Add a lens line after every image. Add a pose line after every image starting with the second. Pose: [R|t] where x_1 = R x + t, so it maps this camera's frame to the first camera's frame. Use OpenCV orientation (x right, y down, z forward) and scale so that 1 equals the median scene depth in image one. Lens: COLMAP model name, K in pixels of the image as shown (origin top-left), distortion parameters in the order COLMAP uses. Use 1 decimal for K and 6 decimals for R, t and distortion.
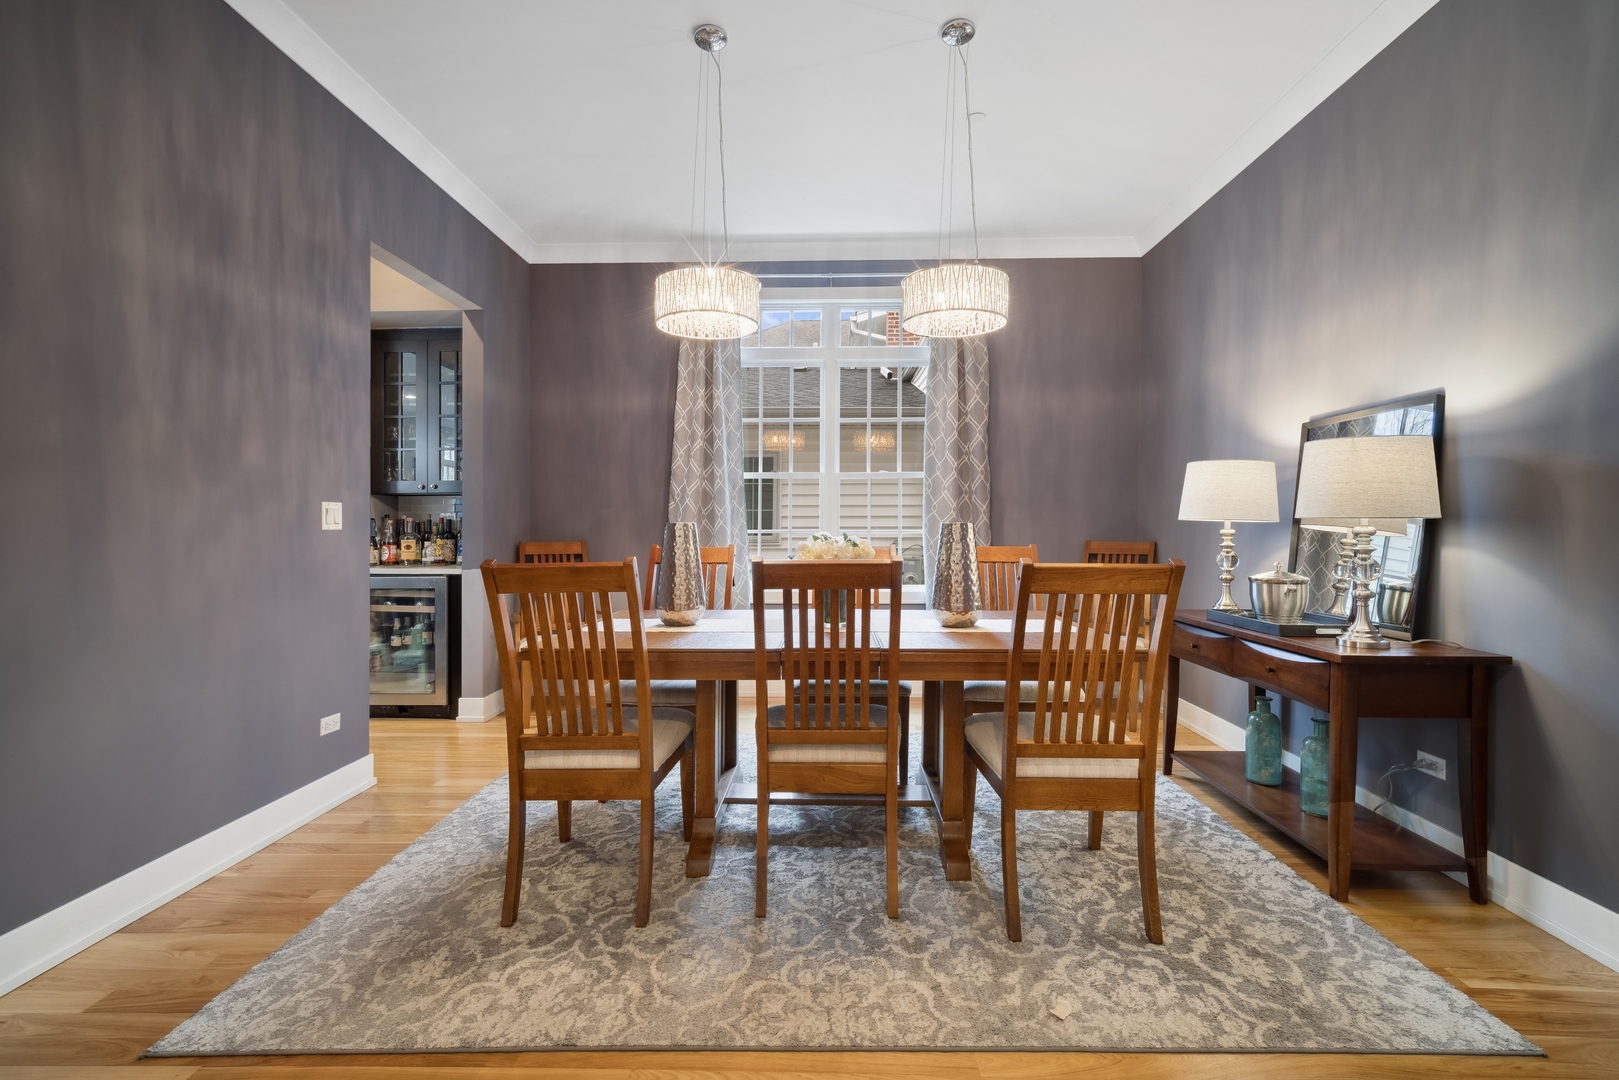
lens RADIAL K [[703.2, 0, 815.3], [0, 703.2, 535.7], [0, 0, 1]] dist [-0.010330, 0.004220]
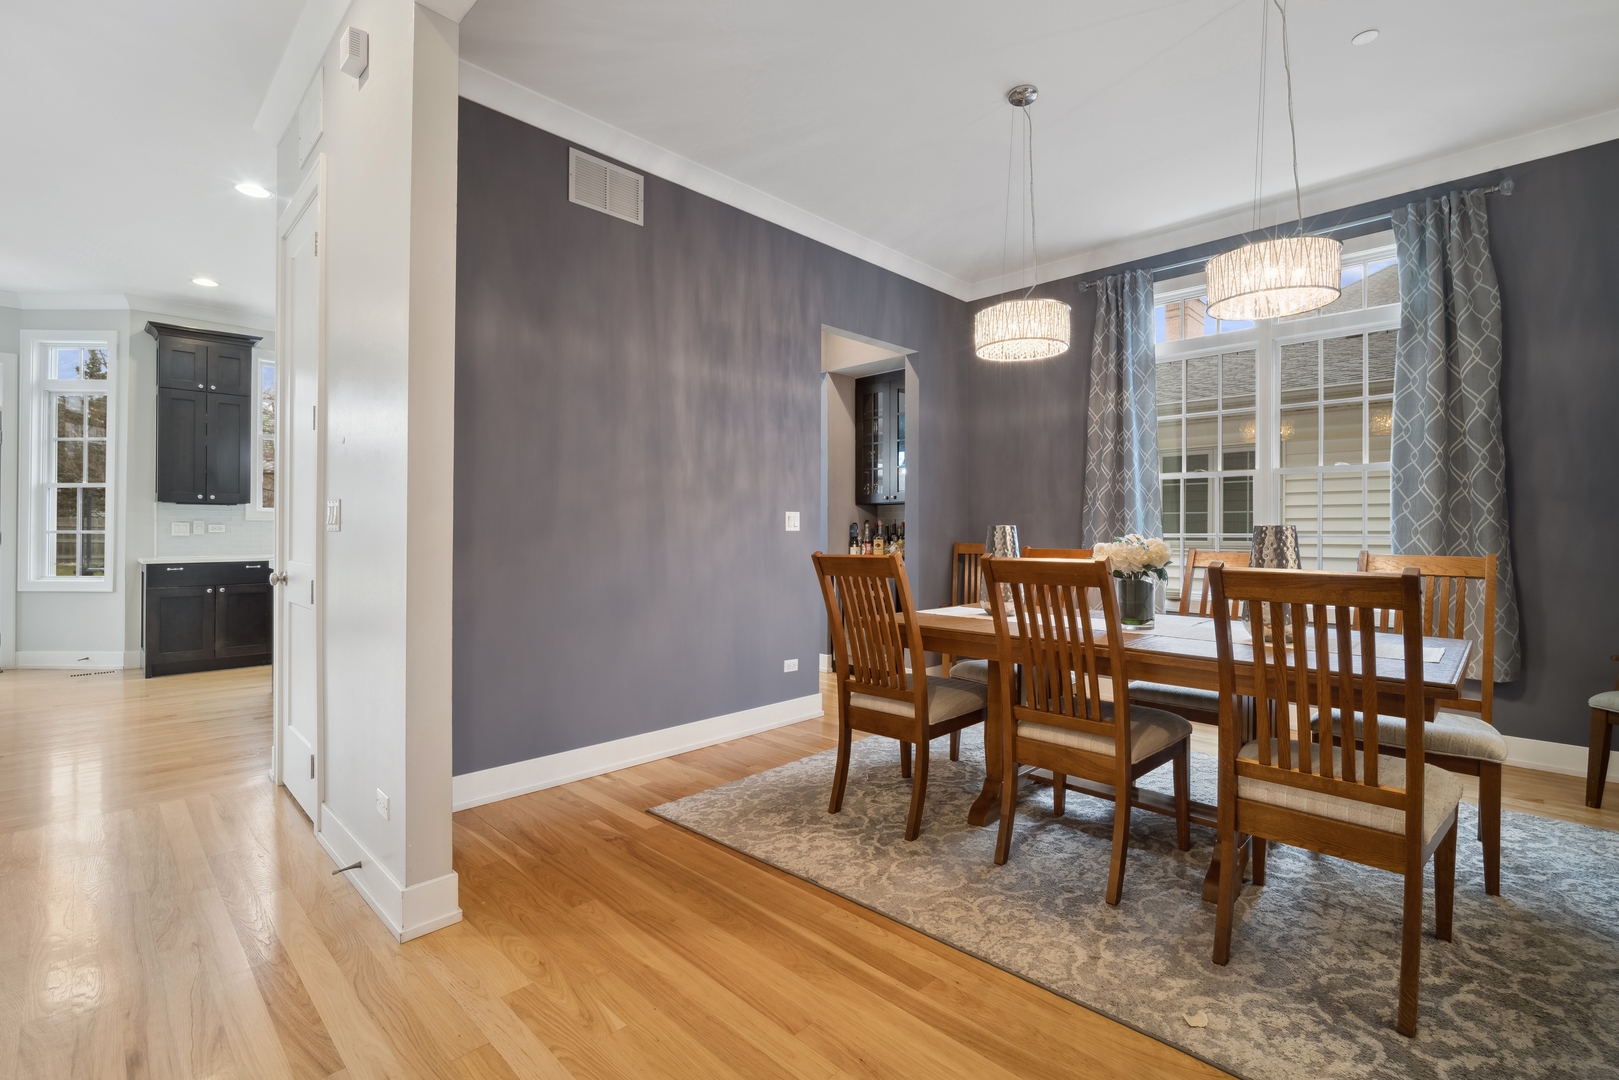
lens RADIAL K [[711.6, 0, 810.5], [0, 711.6, 537.8], [0, 0, 1]] dist [-0.015035, 0.002891]
pose [[0.735142, 0.009758, -0.677843, 0.393712], [-0.011185, 0.999935, 0.002264, 0.002192], [0.677821, 0.005917, 0.735203, -0.064598]]
